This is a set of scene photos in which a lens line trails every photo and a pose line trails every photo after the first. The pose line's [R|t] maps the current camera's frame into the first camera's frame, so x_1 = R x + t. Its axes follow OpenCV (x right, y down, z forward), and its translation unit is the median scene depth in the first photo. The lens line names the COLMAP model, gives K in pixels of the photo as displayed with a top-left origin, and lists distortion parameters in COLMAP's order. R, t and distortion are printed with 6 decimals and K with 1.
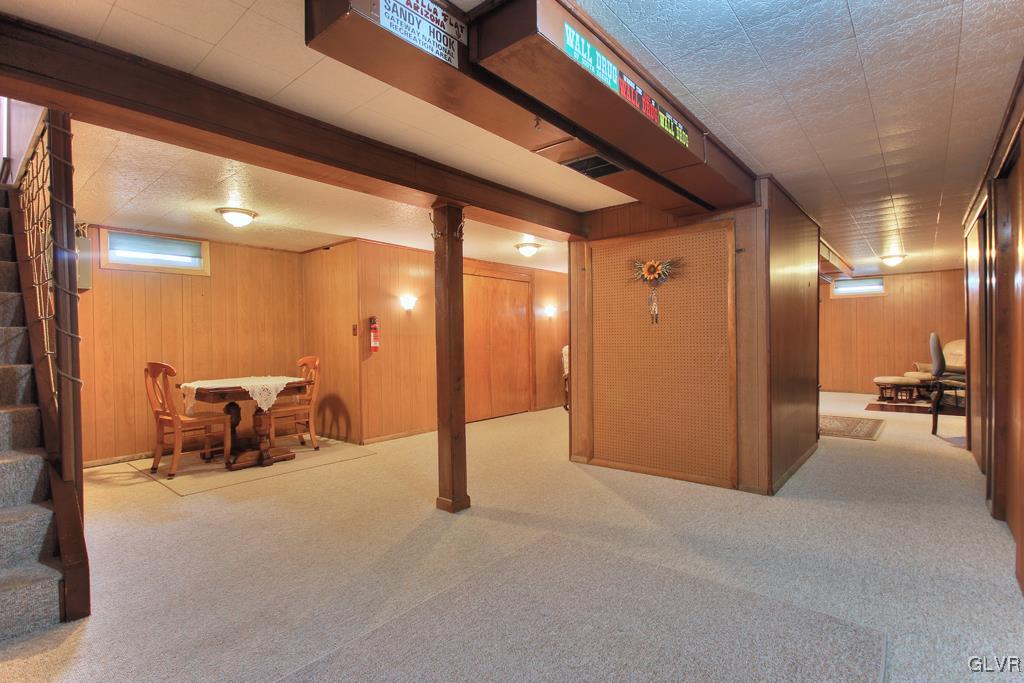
lens RADIAL K [[540.5, 0, 512.0], [0, 540.5, 341.5], [0, 0, 1]] dist [0.015819, 0.000315]
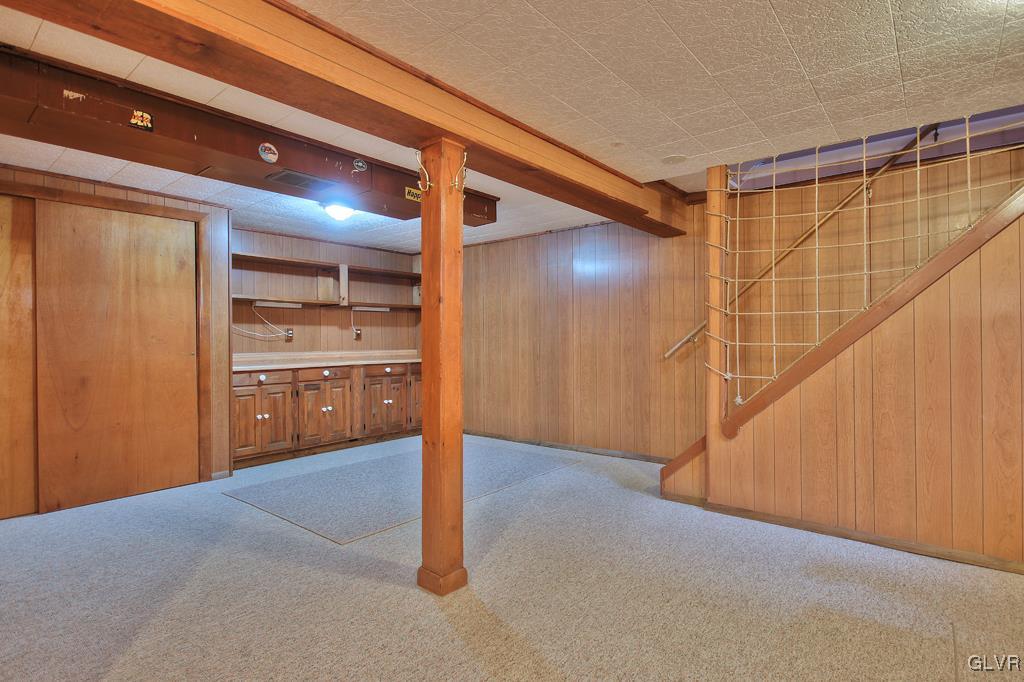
lens RADIAL K [[540.5, 0, 512.0], [0, 540.5, 341.0], [0, 0, 1]] dist [0.015819, 0.000315]
pose [[-0.999436, 0.022346, -0.025048, -0.210608], [0.022357, 0.999750, -0.000174, 0.006236], [0.025037, -0.000734, -0.999686, 1.937509]]
